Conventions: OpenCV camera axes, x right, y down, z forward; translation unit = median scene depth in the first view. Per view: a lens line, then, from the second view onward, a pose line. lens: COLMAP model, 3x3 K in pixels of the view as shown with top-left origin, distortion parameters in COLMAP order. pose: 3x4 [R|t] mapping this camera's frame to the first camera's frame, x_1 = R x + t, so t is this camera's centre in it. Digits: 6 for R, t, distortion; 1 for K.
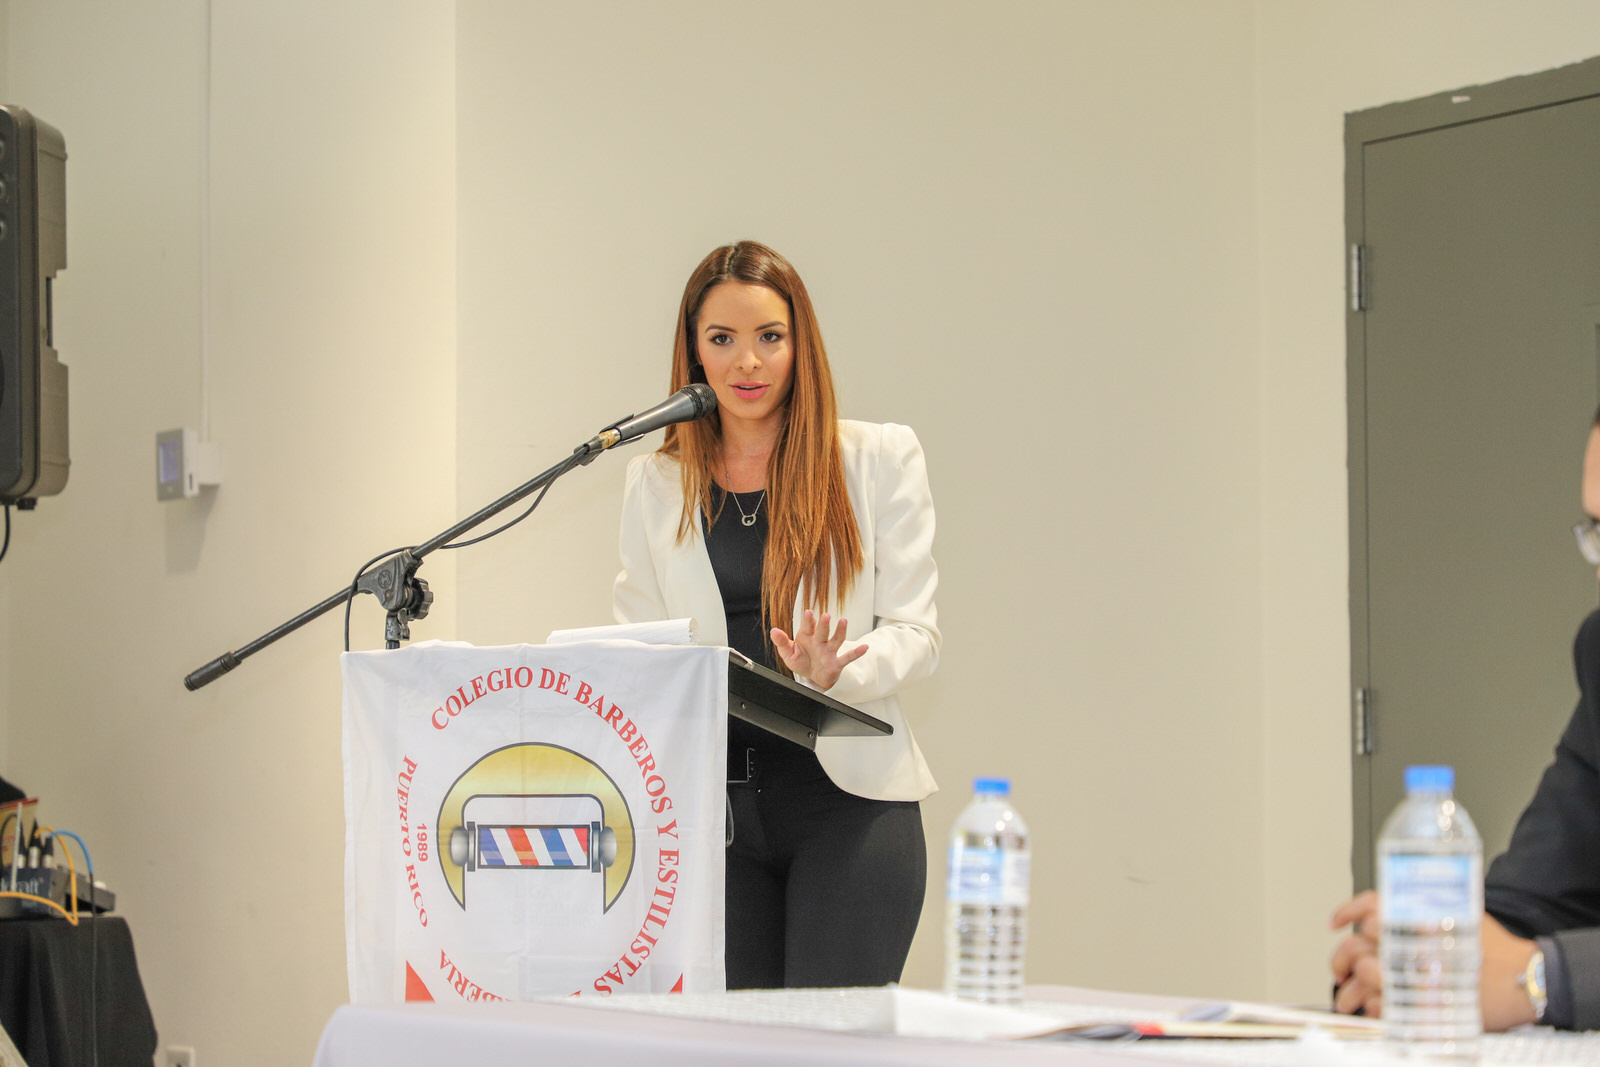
lens RADIAL K [[4535.4, 0, 800.0], [0, 4535.4, 533.5], [0, 0, 1]] dist [0.008281, 1.796557]
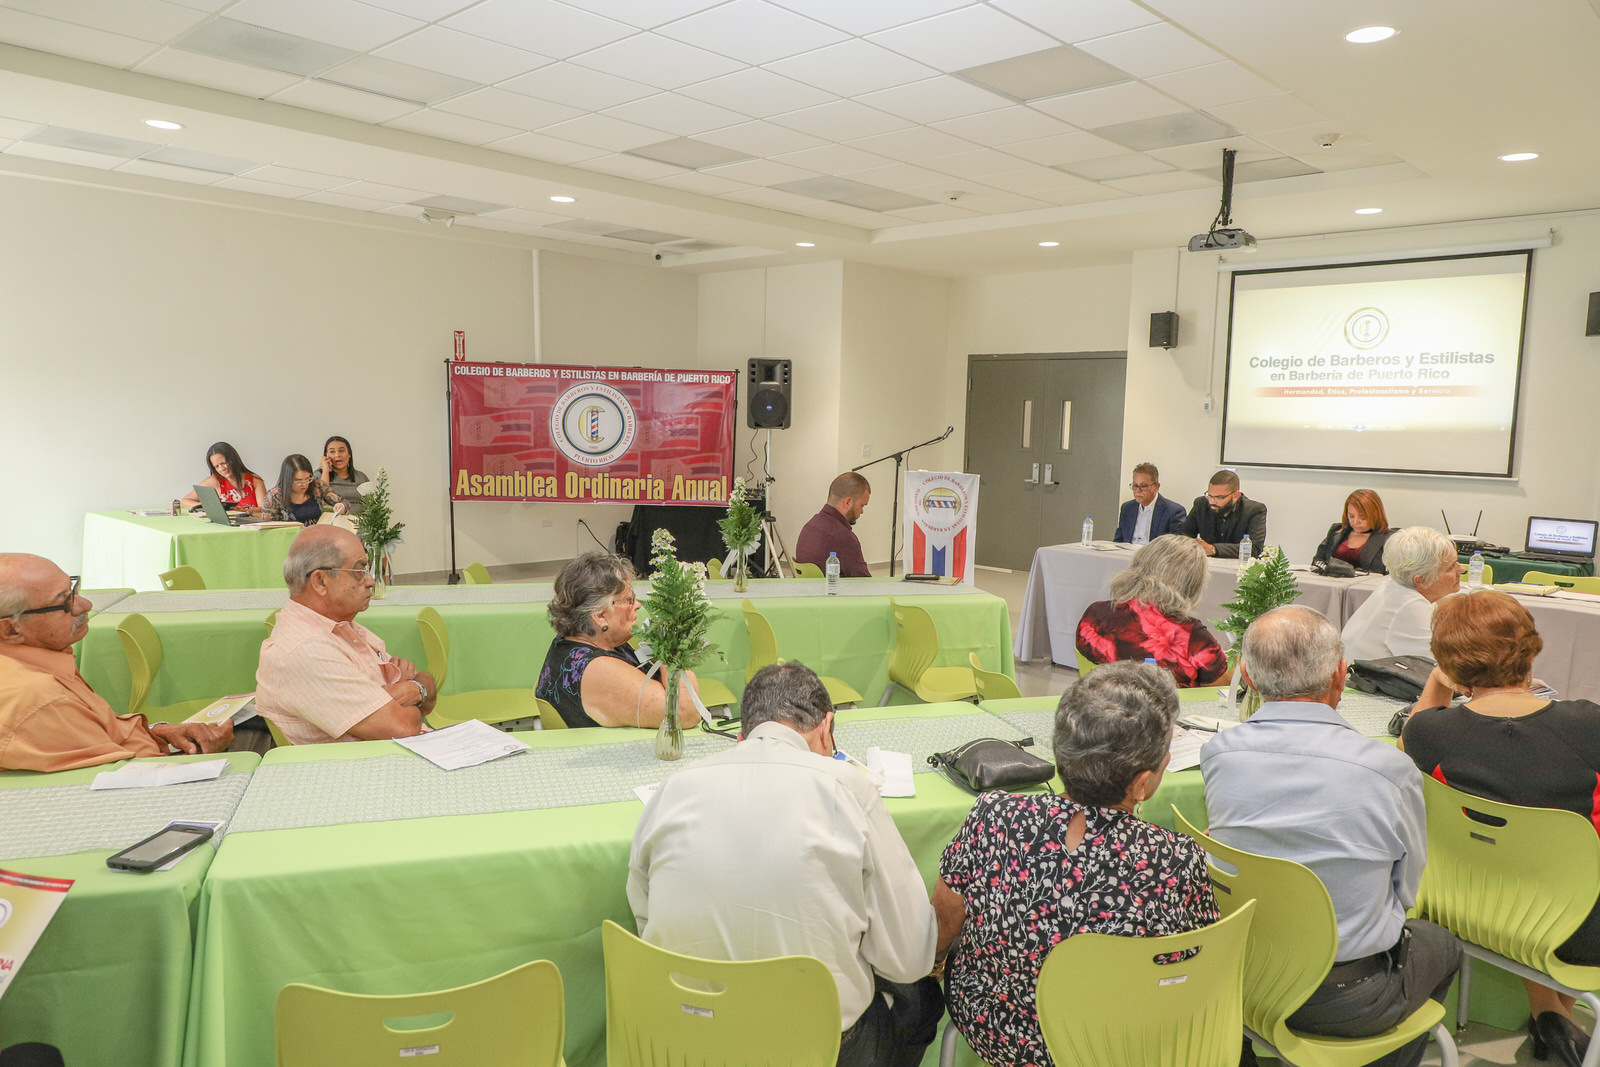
lens RADIAL K [[1090.6, 0, 813.9], [0, 1090.6, 539.7], [0, 0, 1]] dist [0.009260, 0.000371]
pose [[0.963567, -0.000437, 0.267467, -0.638357], [-0.047308, 0.983954, 0.172036, -0.135922], [-0.263251, -0.178422, 0.948085, -0.408162]]
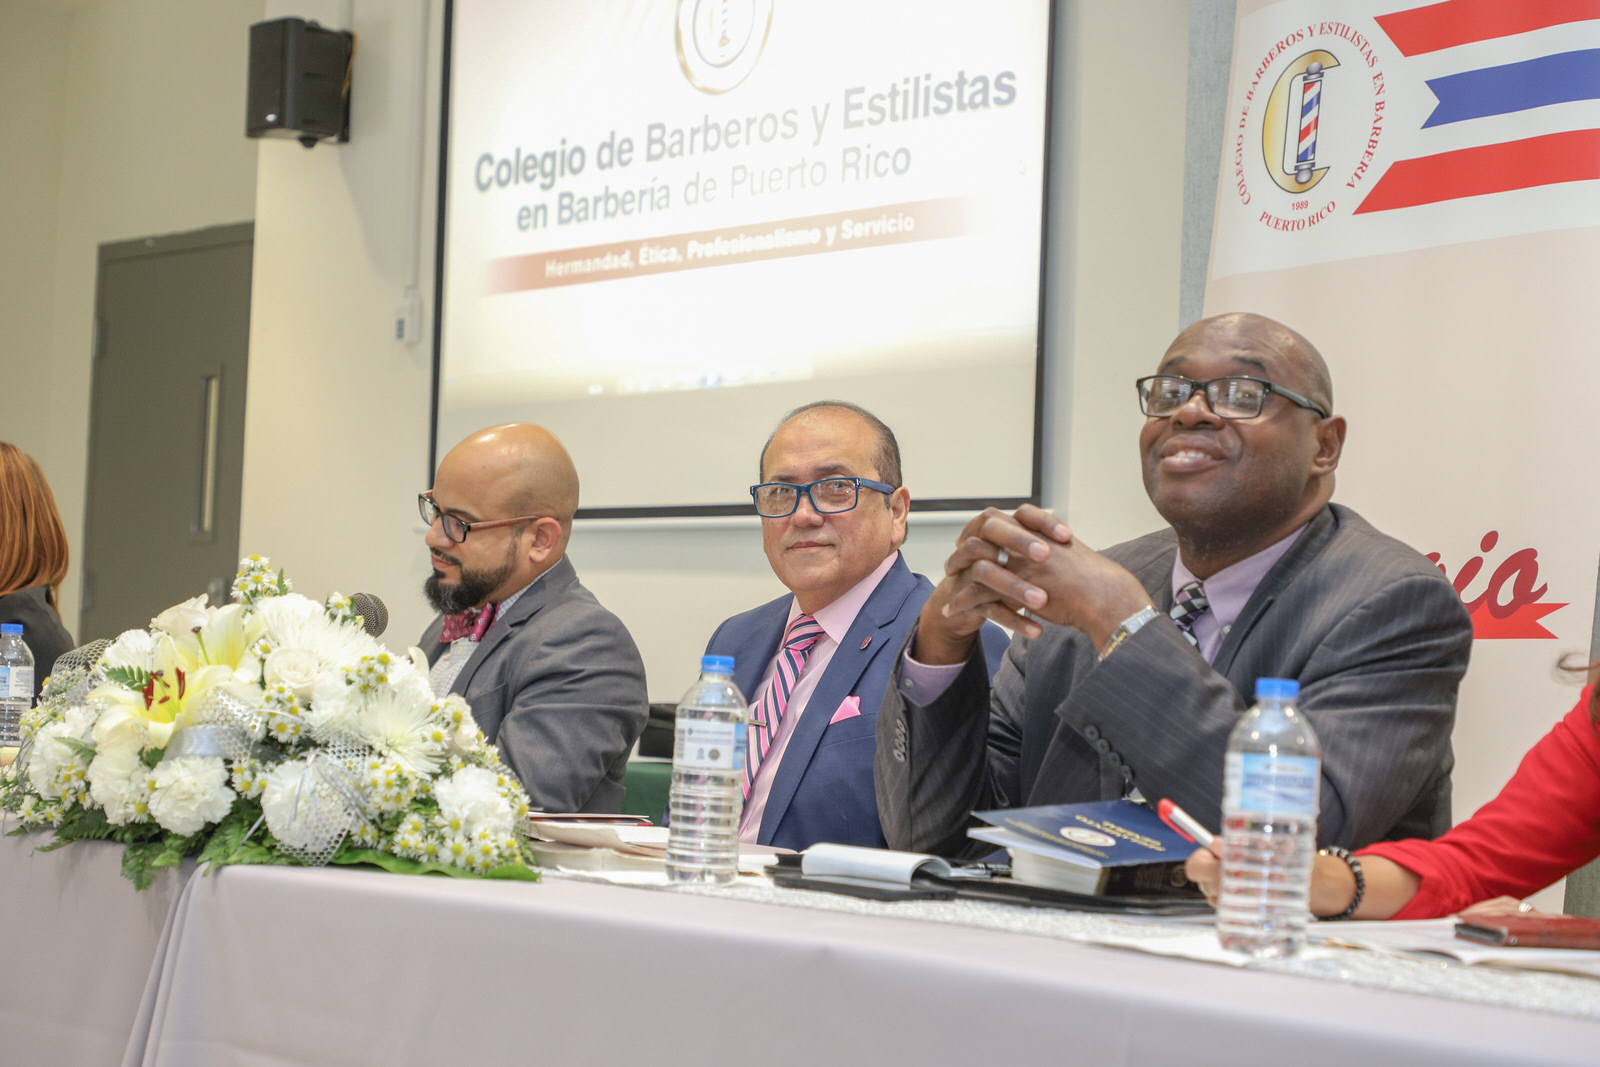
lens RADIAL K [[3172.2, 0, 800.0], [0, 3172.2, 533.5], [0, 0, 1]] dist [0.062865, -0.211875]
pose [[0.983607, 0.054866, 0.171776, 0.270388], [-0.058429, 0.998167, 0.015749, -0.025510], [-0.170598, -0.025527, 0.985010, -0.380938]]
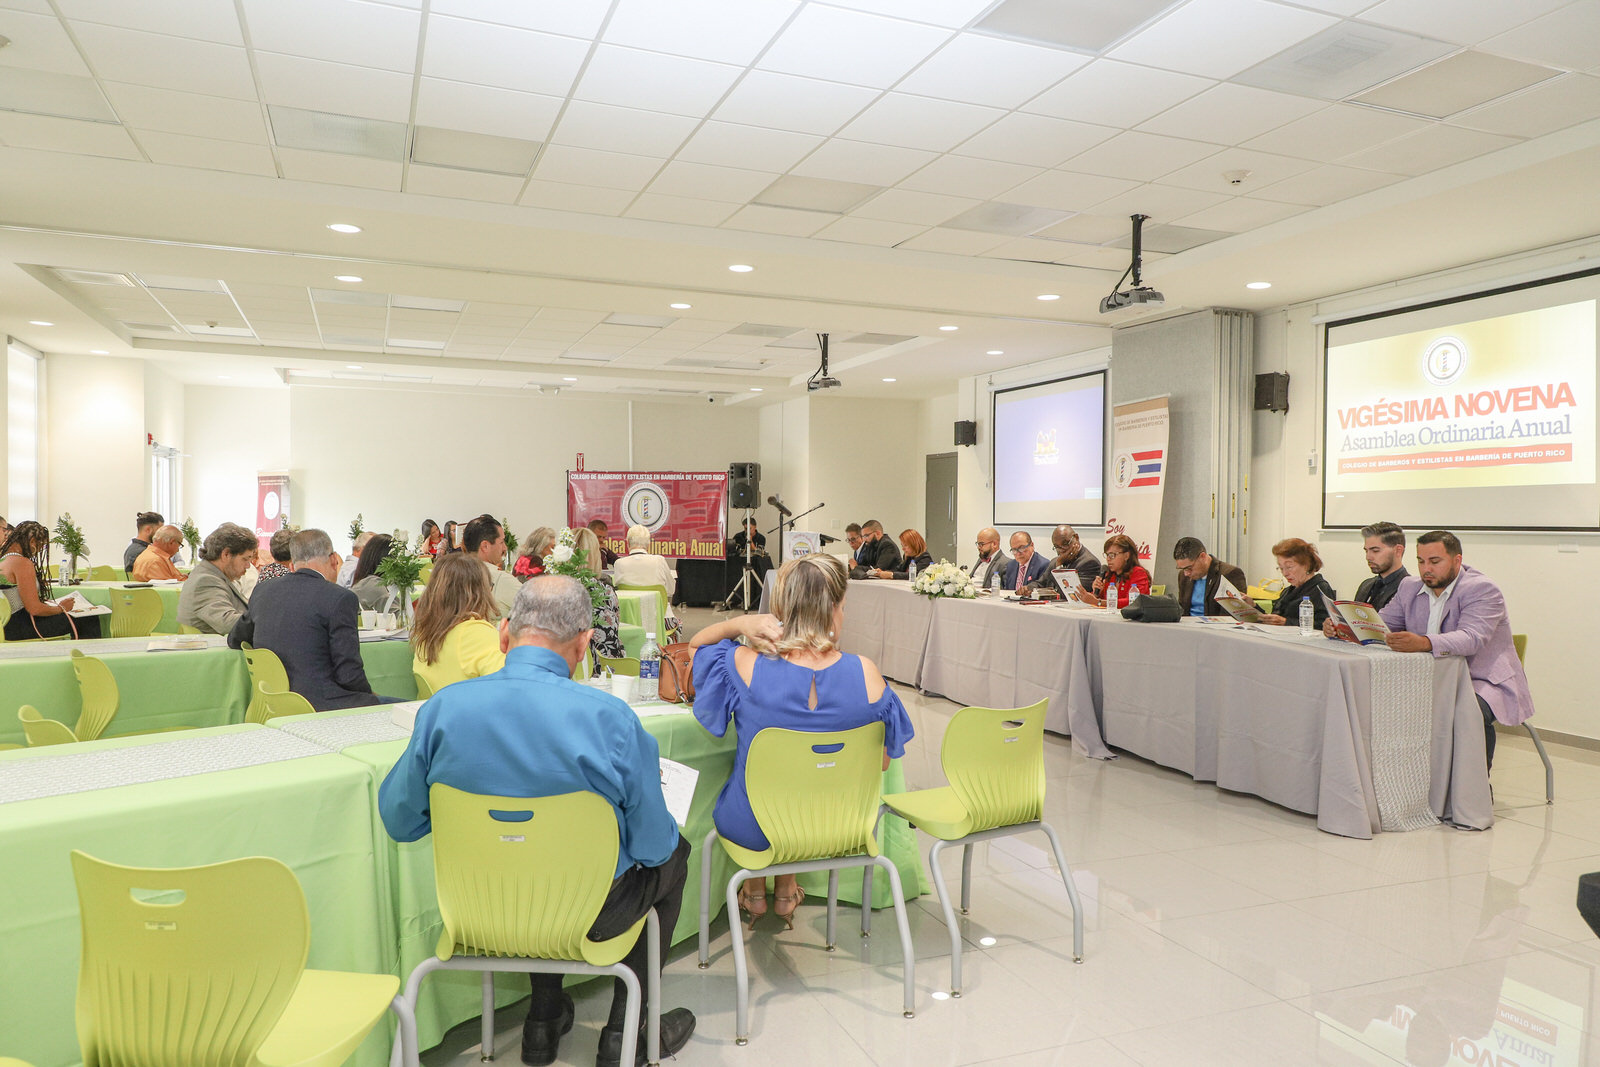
lens RADIAL K [[1090.6, 0, 813.9], [0, 1090.6, 539.7], [0, 0, 1]] dist [0.009260, 0.000371]
pose [[0.987975, 0.019347, -0.153399, 0.324685], [-0.006683, 0.996557, 0.082646, -0.151500], [0.154469, -0.080627, 0.984702, -1.292504]]
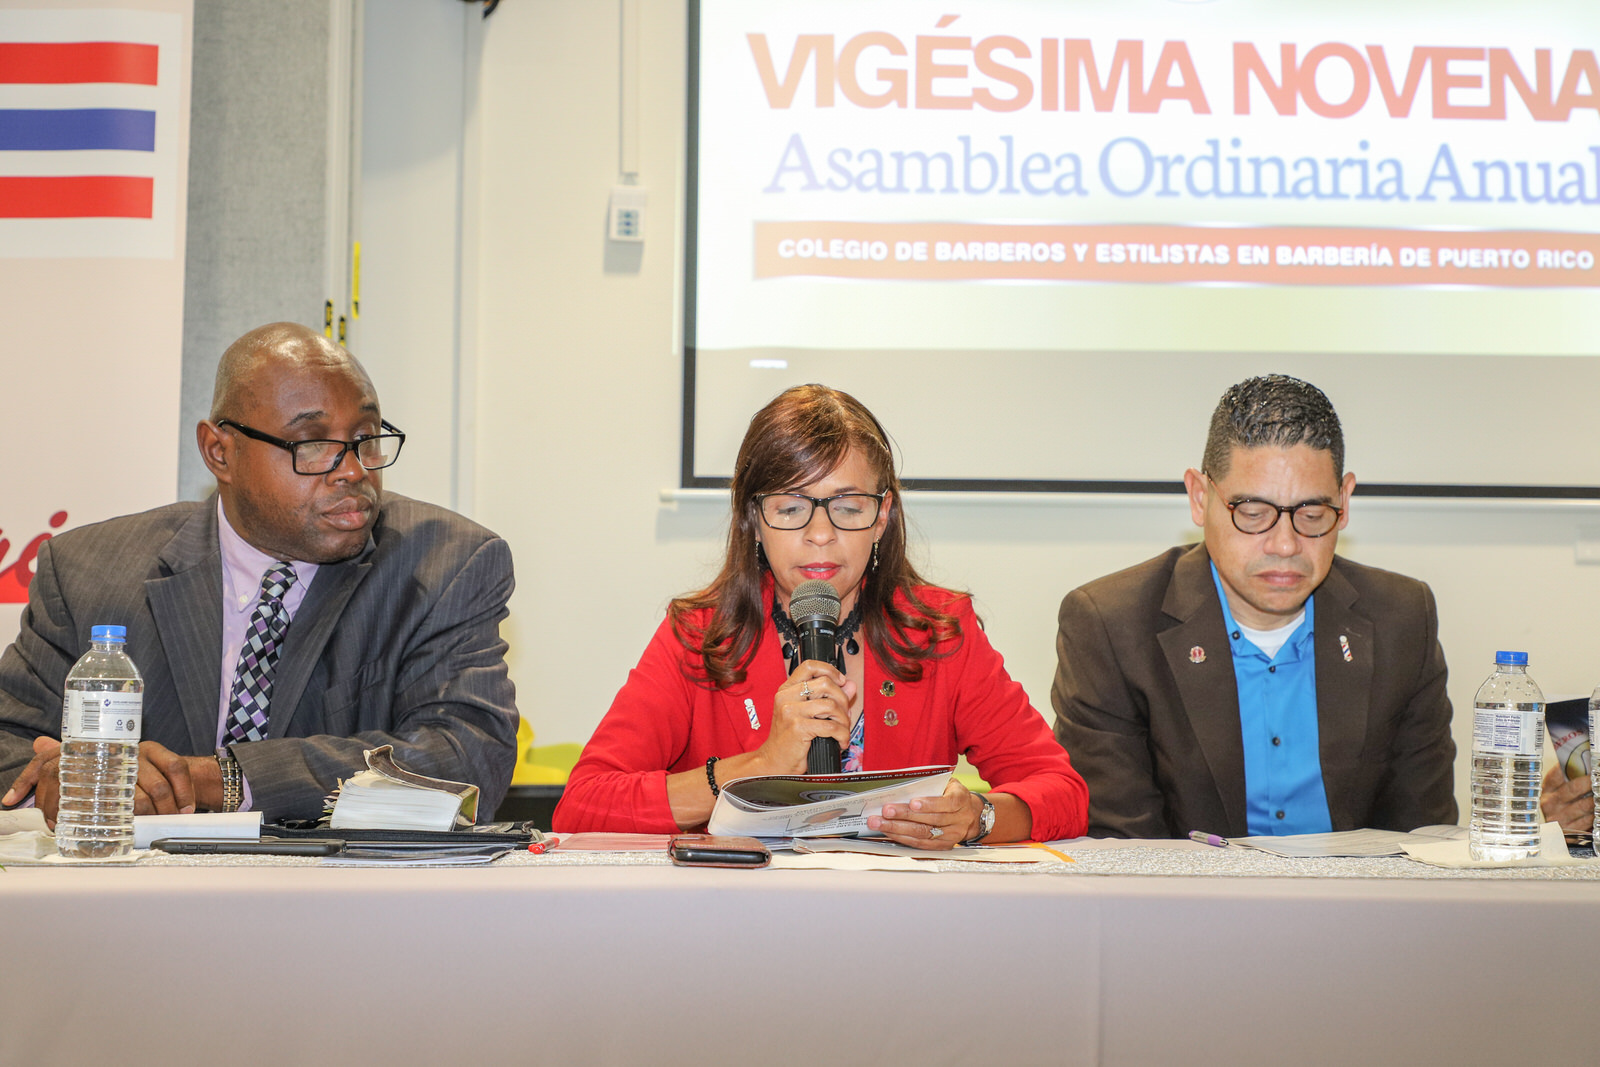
lens RADIAL K [[2396.5, 0, 800.0], [0, 2396.5, 533.5], [0, 0, 1]] dist [0.010881, 0.075521]
pose [[0.435471, 0.067907, 0.897638, 0.068146], [-0.068108, 0.996778, -0.042366, -0.004606], [-0.897622, -0.042687, 0.438693, -0.146813]]
